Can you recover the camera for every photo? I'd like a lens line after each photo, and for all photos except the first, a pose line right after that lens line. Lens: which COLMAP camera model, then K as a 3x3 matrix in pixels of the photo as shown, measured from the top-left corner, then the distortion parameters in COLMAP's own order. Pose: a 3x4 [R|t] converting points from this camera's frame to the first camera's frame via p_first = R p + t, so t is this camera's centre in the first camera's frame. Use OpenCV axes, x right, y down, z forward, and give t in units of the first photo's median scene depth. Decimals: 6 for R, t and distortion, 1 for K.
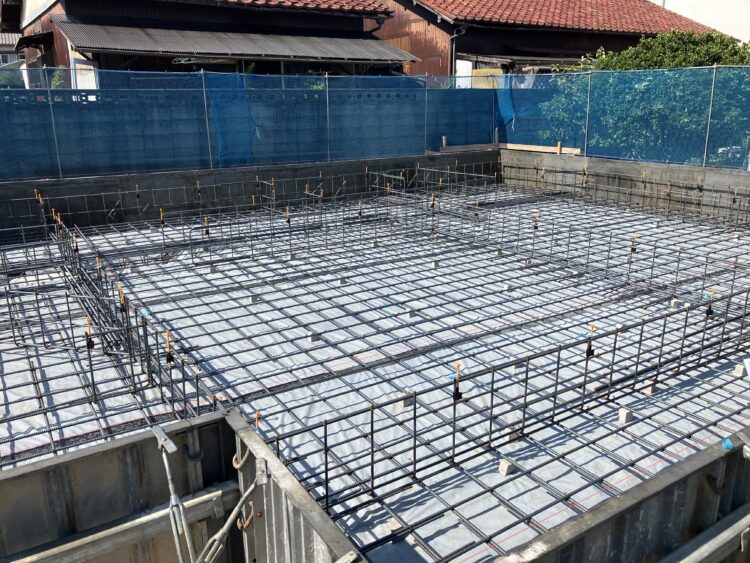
lens RADIAL K [[611.2, 0, 381.0], [0, 611.2, 286.2], [0, 0, 1]] dist [0.010022, -0.029919]
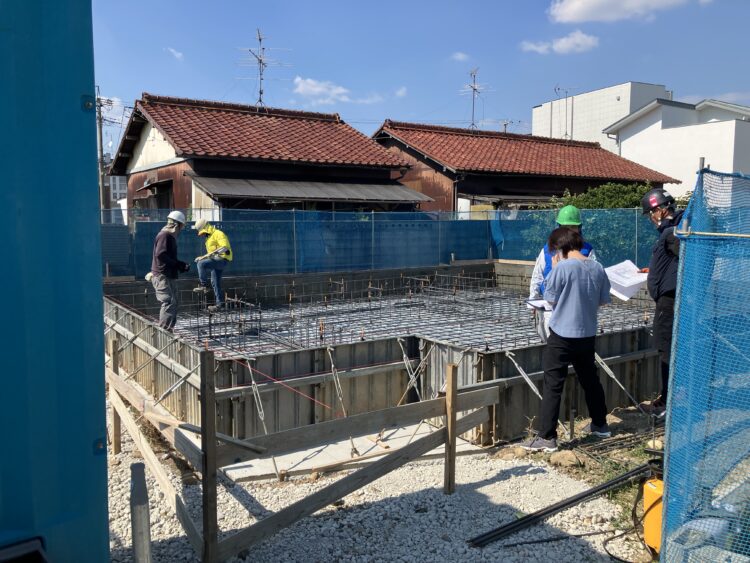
lens RADIAL K [[611.2, 0, 371.0], [0, 611.2, 280.8], [0, 0, 1]] dist [0.010022, -0.029919]
pose [[0.999973, 0.005424, -0.004911, -0.076103], [-0.006297, 0.979747, -0.200143, 0.093720], [0.003726, 0.200168, 0.979754, -0.345398]]
